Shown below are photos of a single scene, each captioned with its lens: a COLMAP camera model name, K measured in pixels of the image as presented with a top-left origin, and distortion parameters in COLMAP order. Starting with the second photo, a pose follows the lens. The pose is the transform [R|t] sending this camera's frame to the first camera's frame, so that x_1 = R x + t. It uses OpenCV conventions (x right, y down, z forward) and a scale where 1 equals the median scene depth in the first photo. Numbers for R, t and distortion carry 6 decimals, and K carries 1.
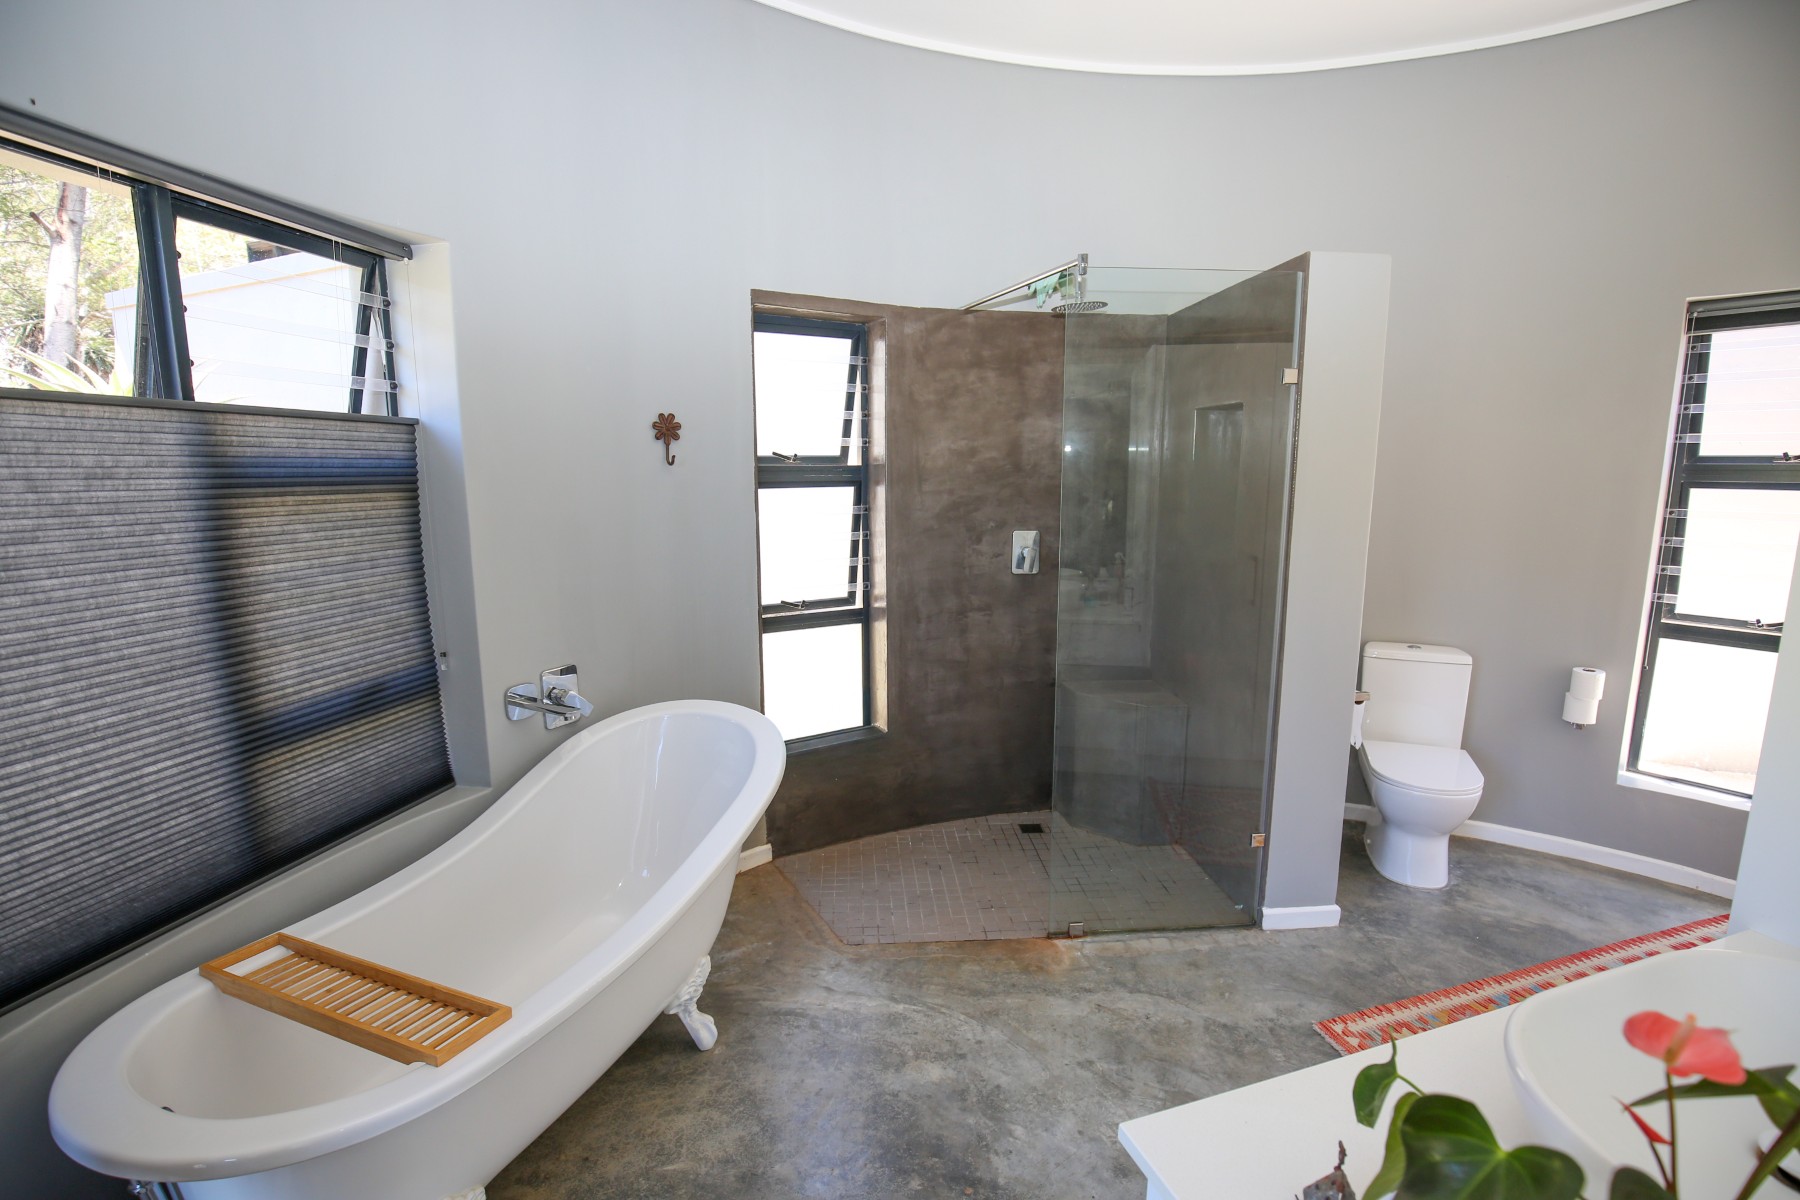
lens RADIAL K [[821.9, 0, 900.8], [0, 821.9, 602.8], [0, 0, 1]] dist [-0.041276, 0.008961]
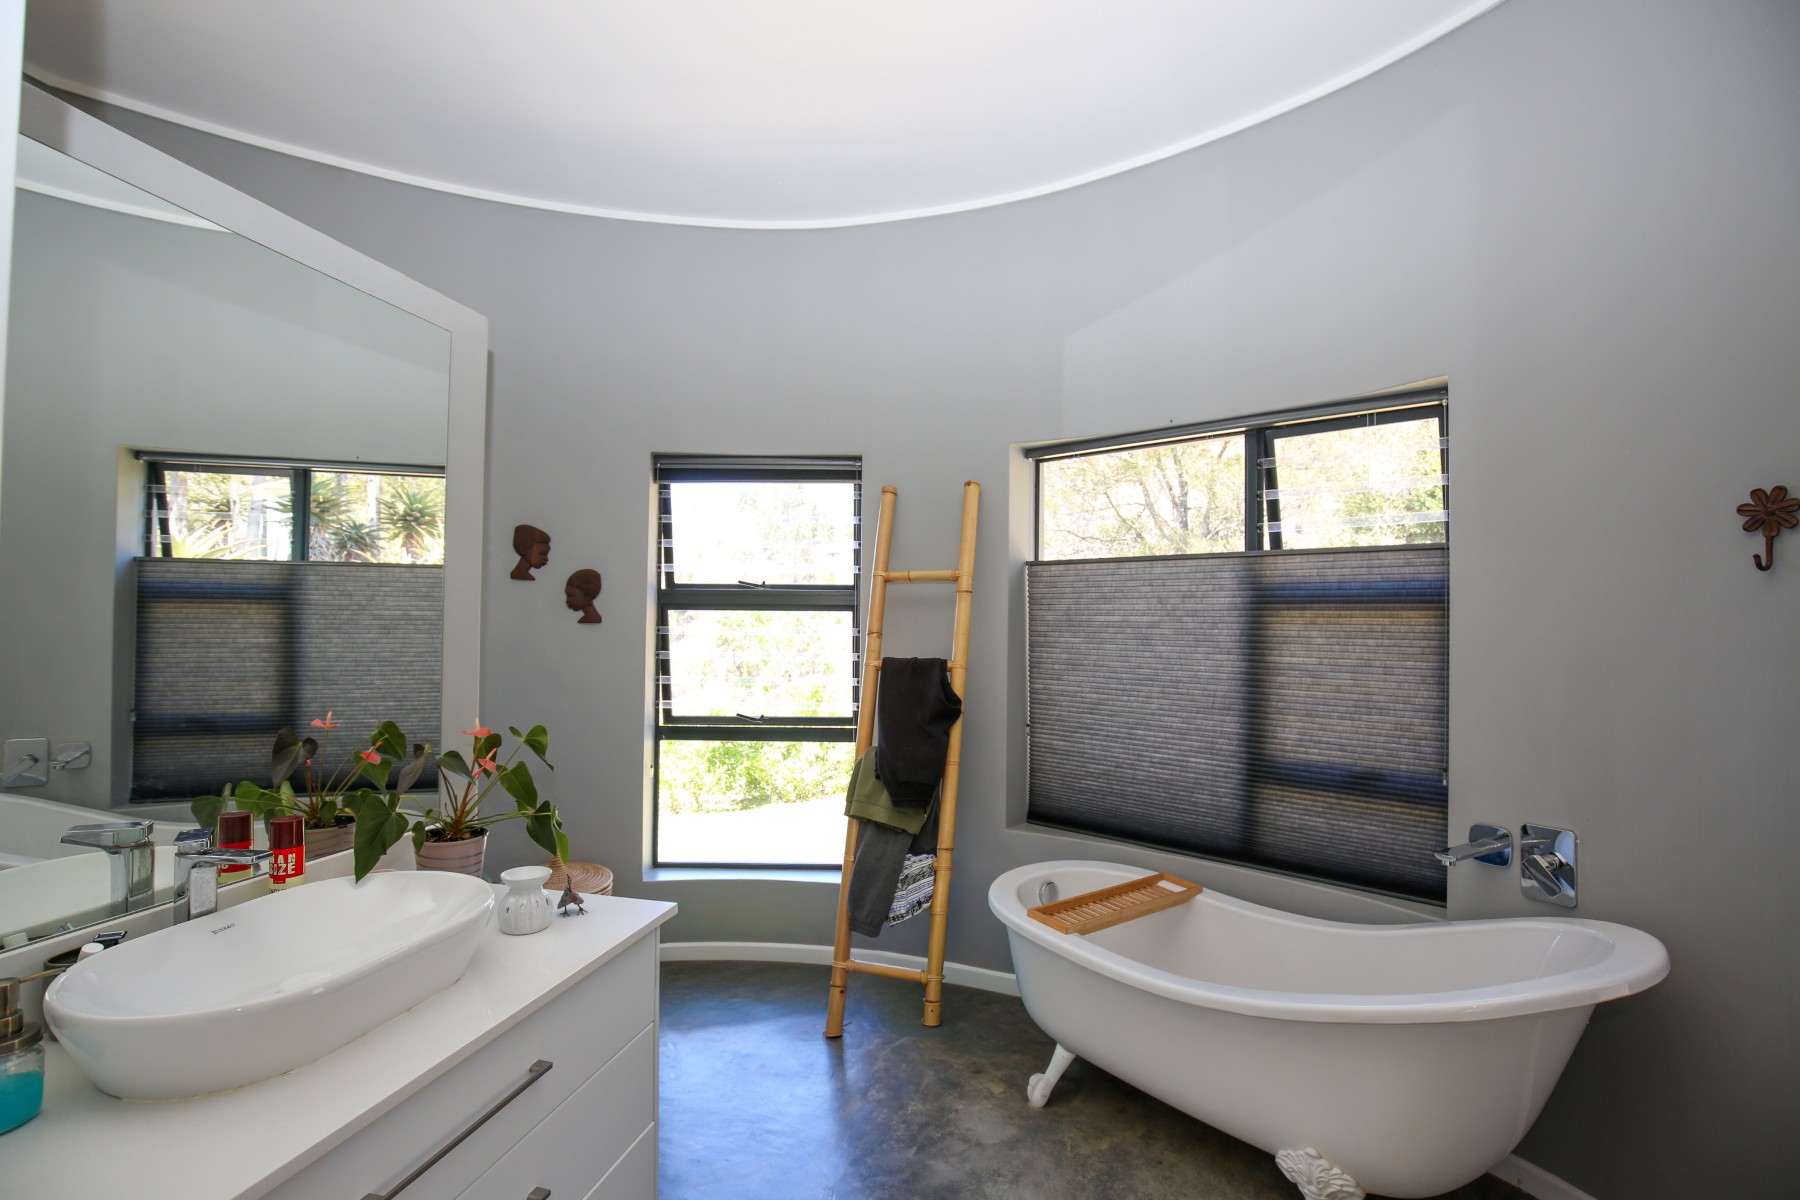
lens RADIAL K [[821.9, 0, 900.8], [0, 821.9, 602.8], [0, 0, 1]] dist [-0.041276, 0.008961]
pose [[-0.527048, -0.024492, -0.849483, 0.809339], [-0.146523, 0.987234, 0.062445, -0.130966], [0.837109, 0.157381, -0.523908, 1.149307]]
